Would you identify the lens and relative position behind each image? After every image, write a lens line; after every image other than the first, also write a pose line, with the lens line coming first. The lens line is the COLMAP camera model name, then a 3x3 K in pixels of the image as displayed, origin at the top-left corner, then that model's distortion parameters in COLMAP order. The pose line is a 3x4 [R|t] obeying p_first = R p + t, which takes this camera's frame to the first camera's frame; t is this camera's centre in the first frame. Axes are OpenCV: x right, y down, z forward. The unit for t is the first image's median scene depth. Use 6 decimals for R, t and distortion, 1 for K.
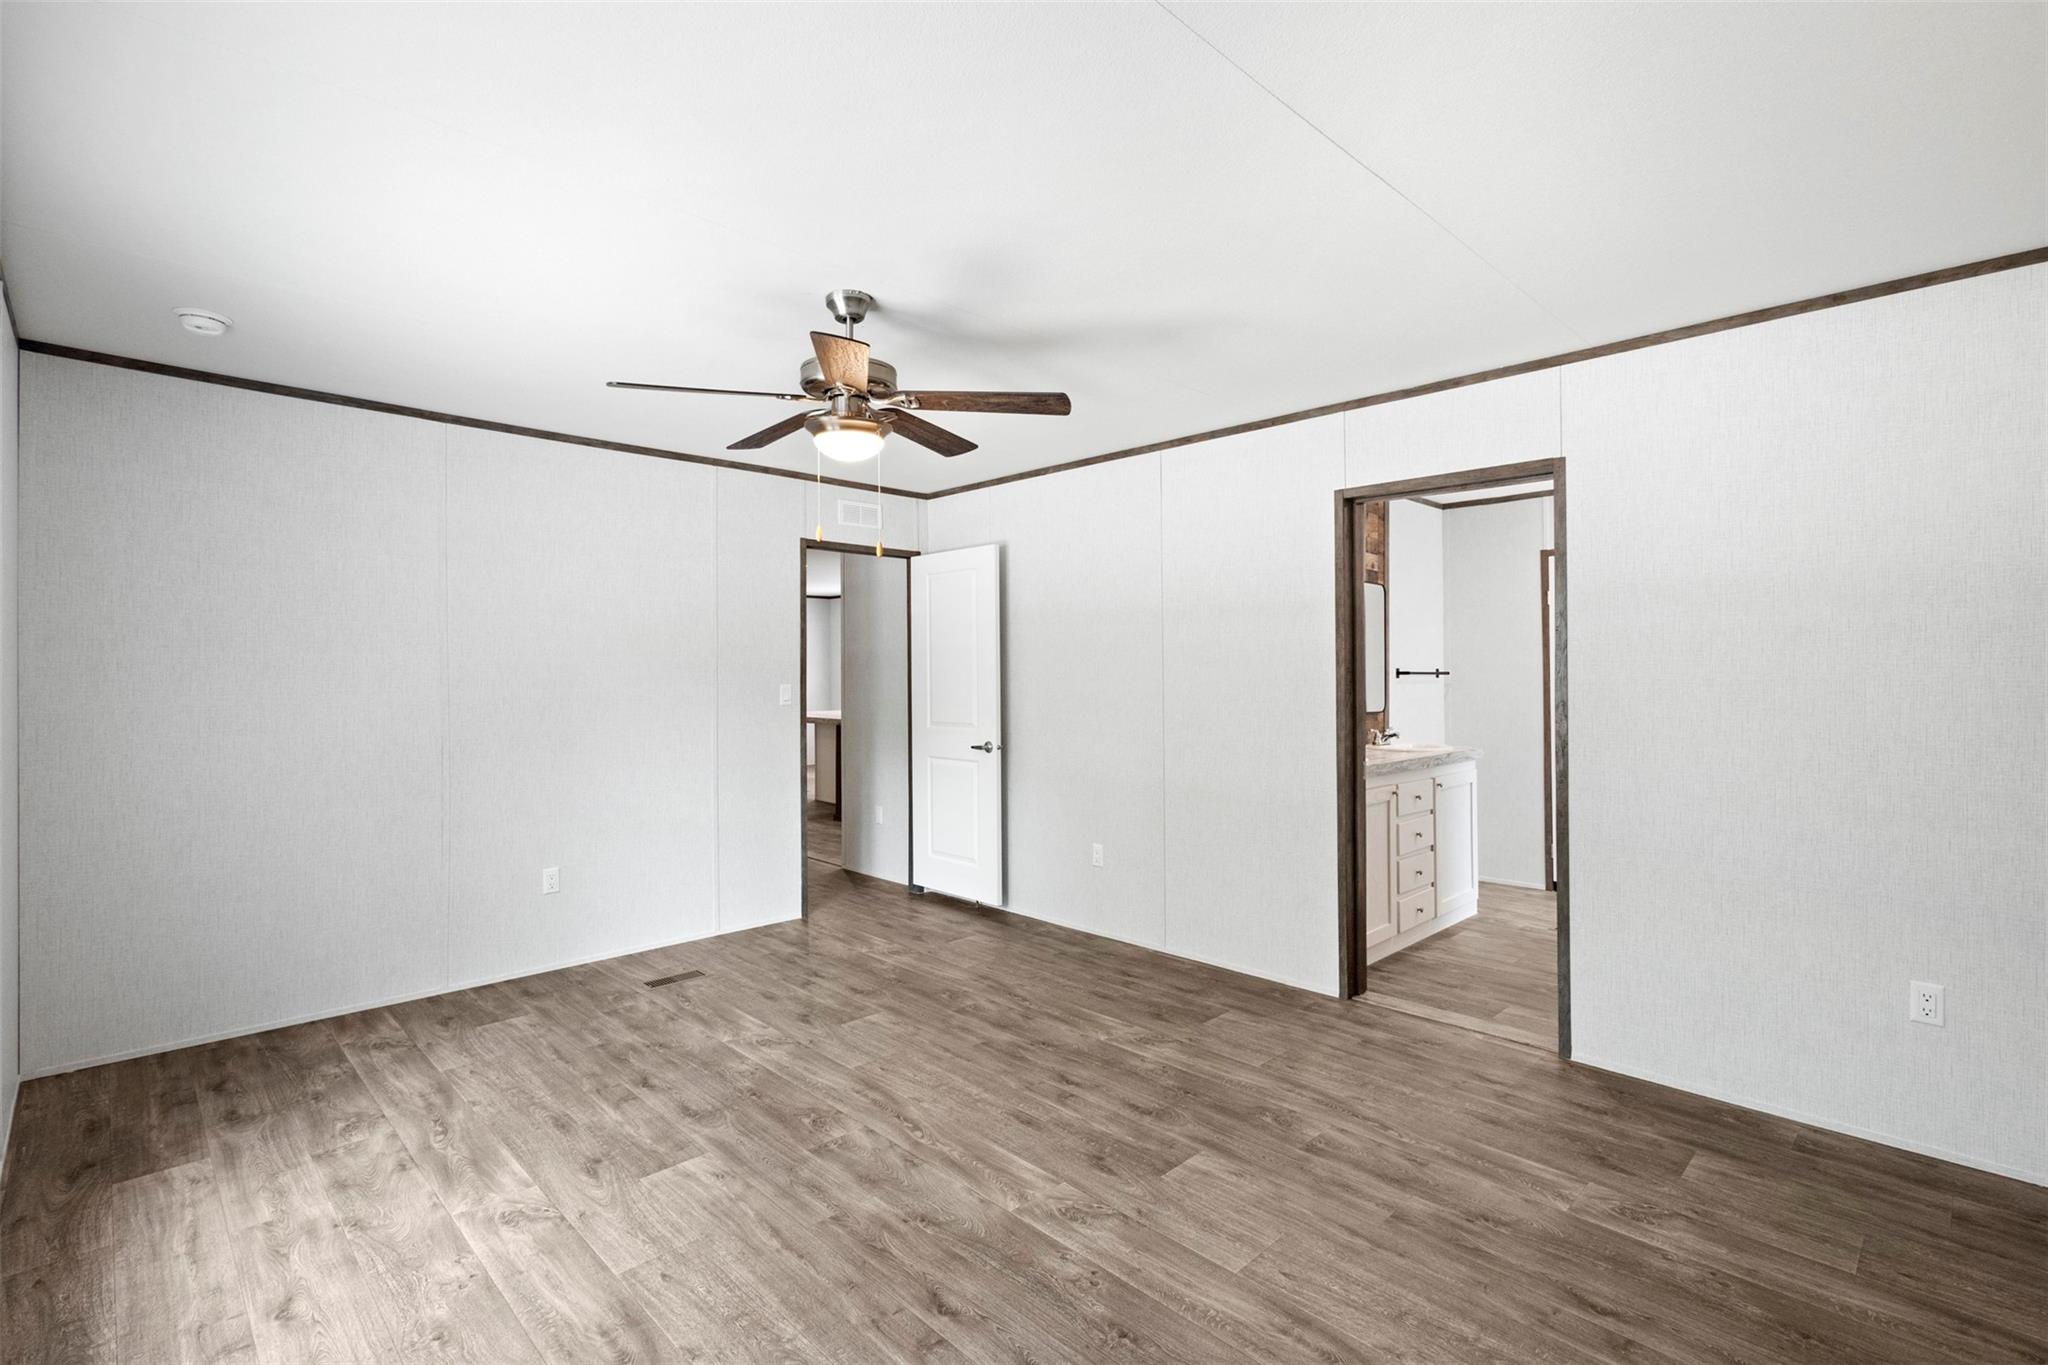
lens RADIAL K [[938.6, 0, 1020.3], [0, 938.6, 680.3], [0, 0, 1]] dist [0.012039, -0.006802]
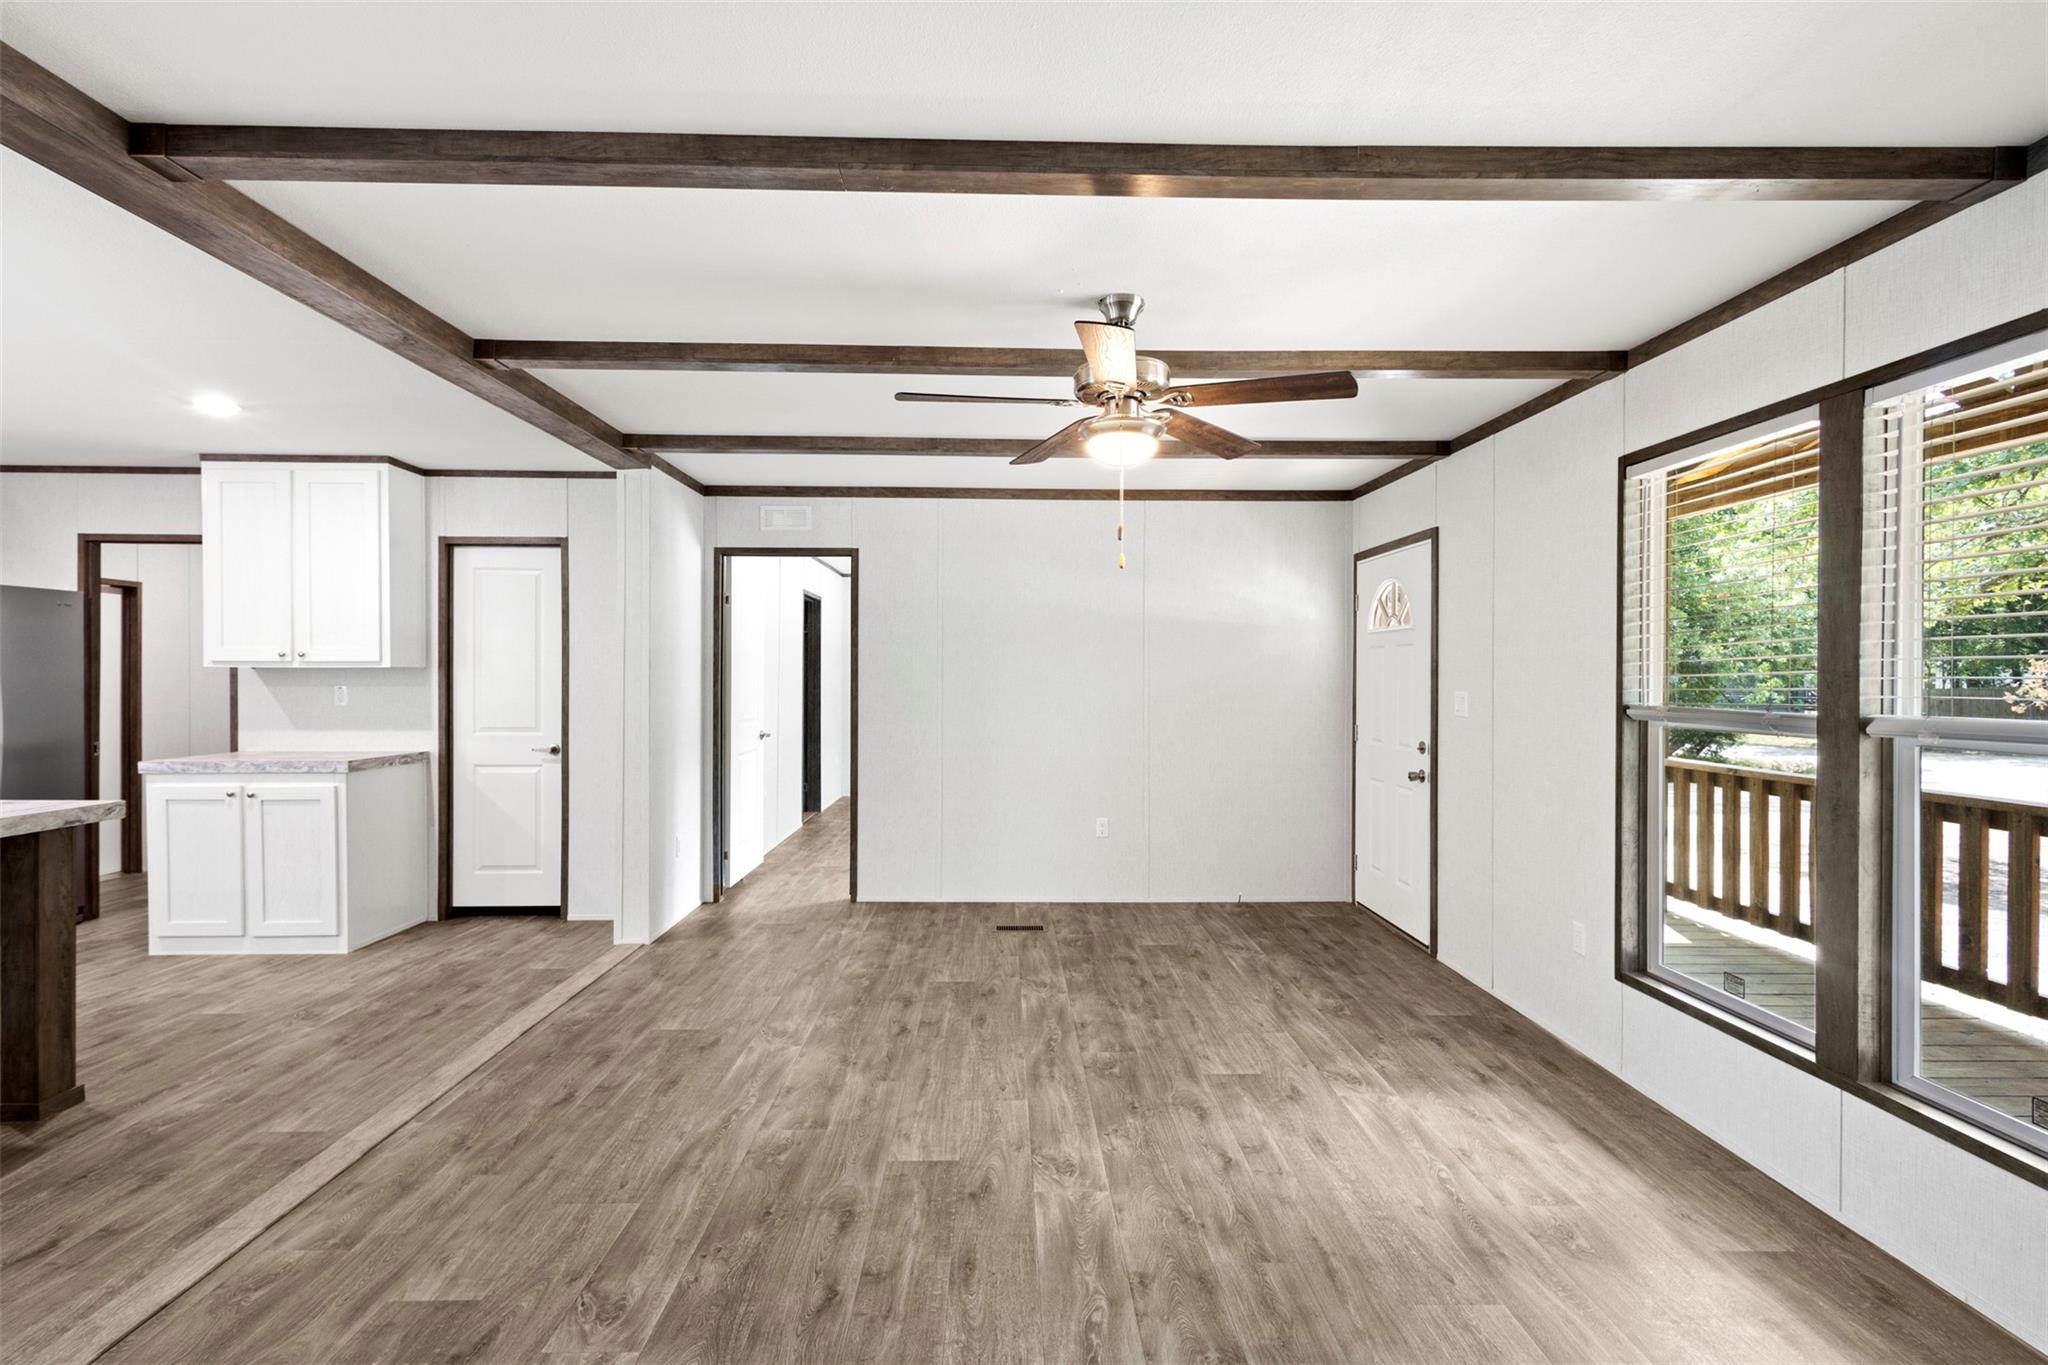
lens RADIAL K [[938.6, 0, 1017.9], [0, 938.6, 674.0], [0, 0, 1]] dist [0.012039, -0.006802]
pose [[-0.727714, -0.003590, 0.685871, -0.997116], [0.000527, 0.999983, 0.005793, -0.017071], [-0.685881, 0.004578, -0.727700, 2.070603]]
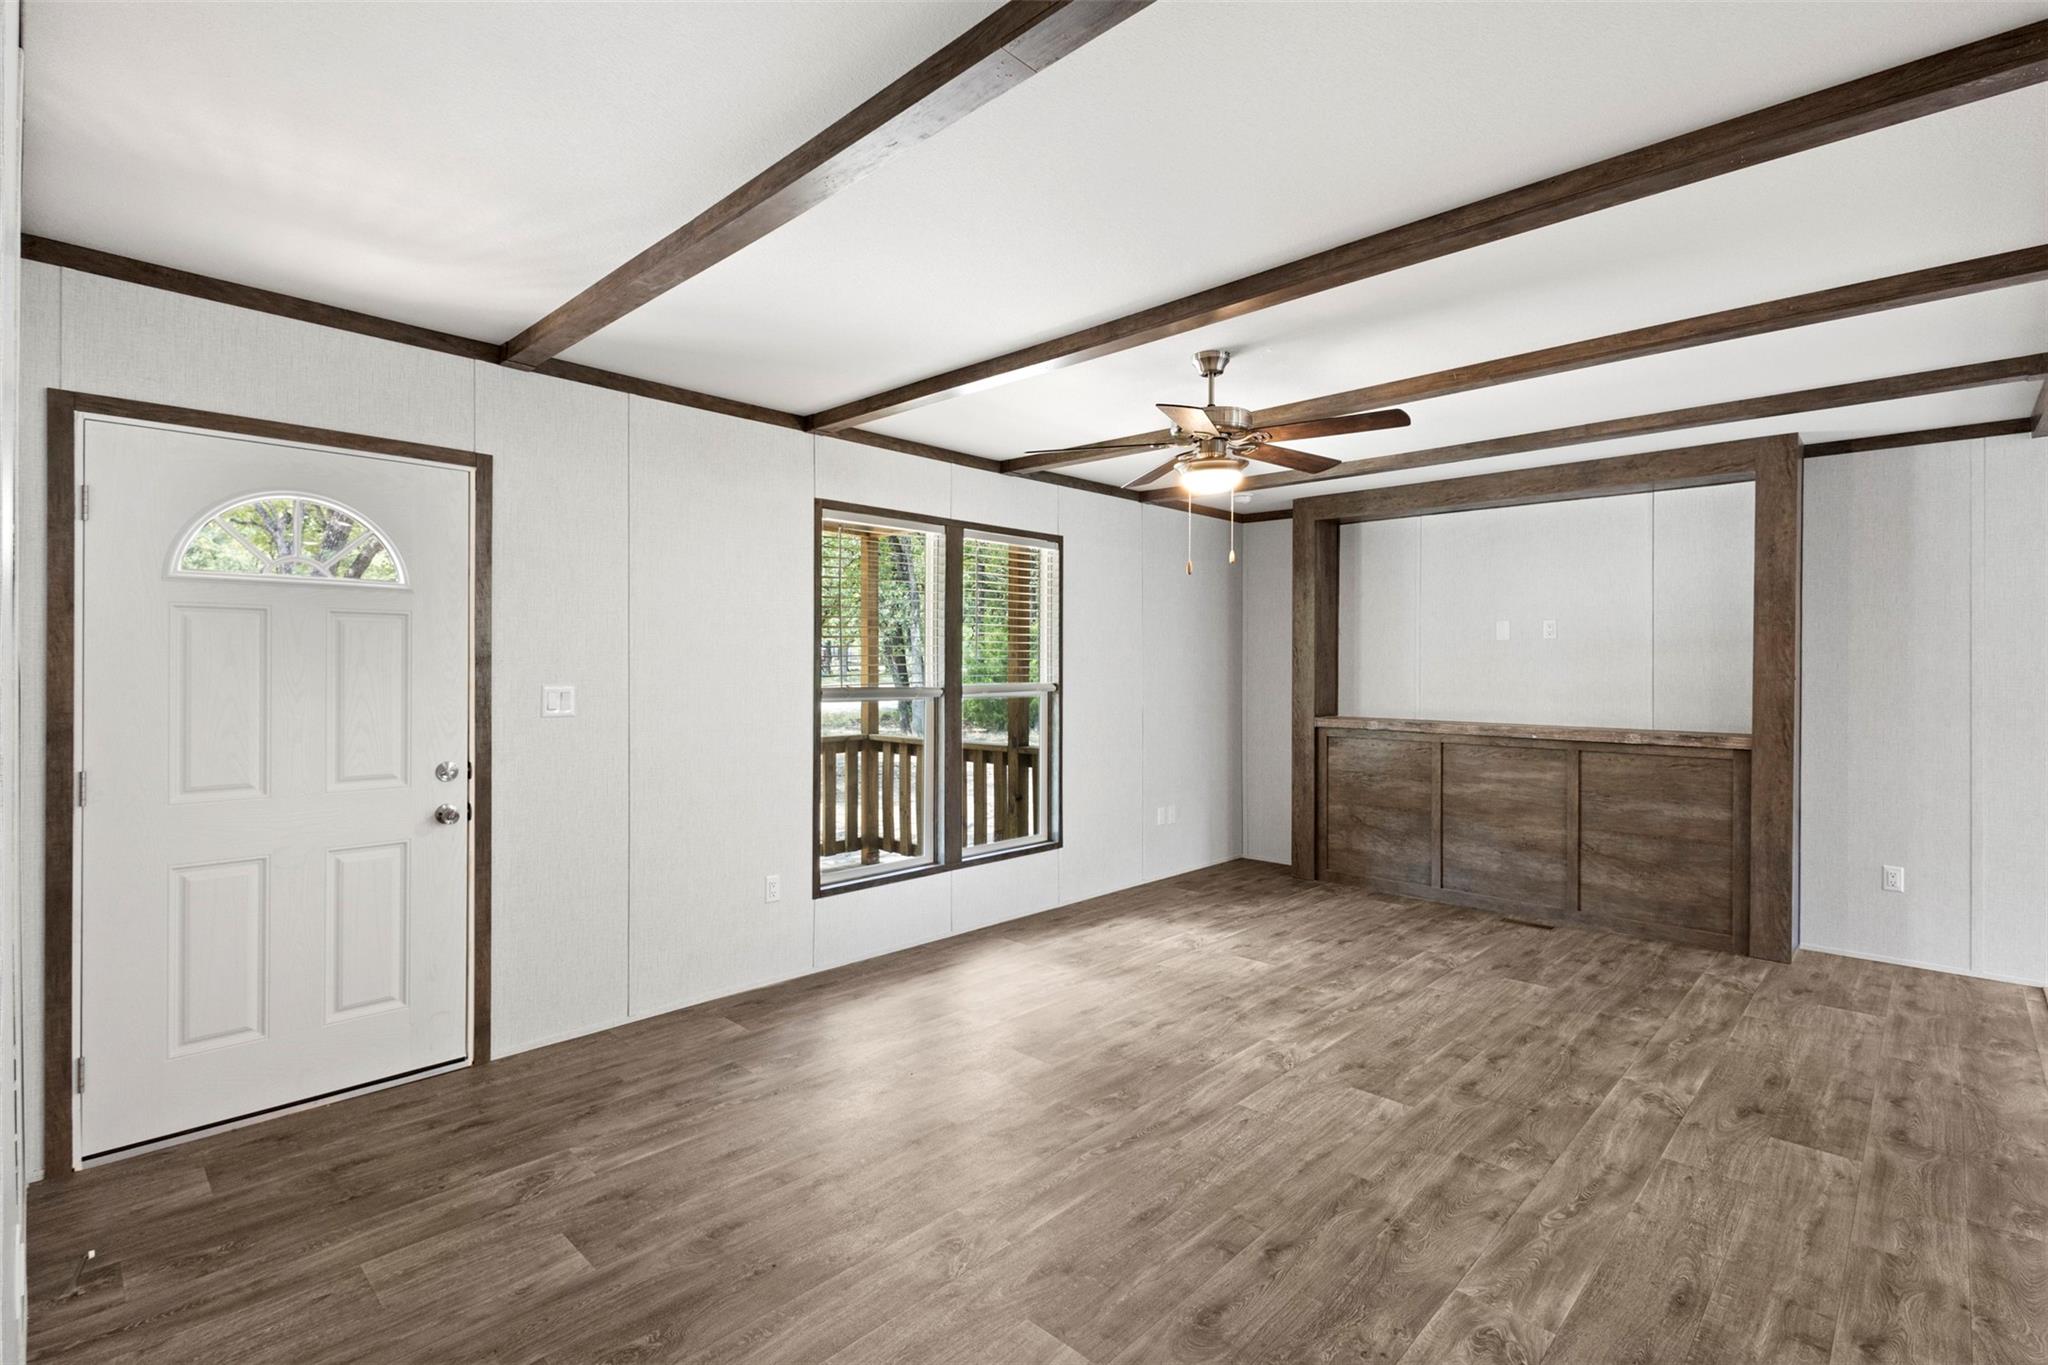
lens RADIAL K [[938.6, 0, 1021.7], [0, 938.6, 661.7], [0, 0, 1]] dist [0.012039, -0.006802]
pose [[0.027480, -0.008554, -0.999586, 0.893829], [-0.010879, 0.999902, -0.008856, -0.004422], [0.999563, 0.011118, 0.027384, 0.940102]]
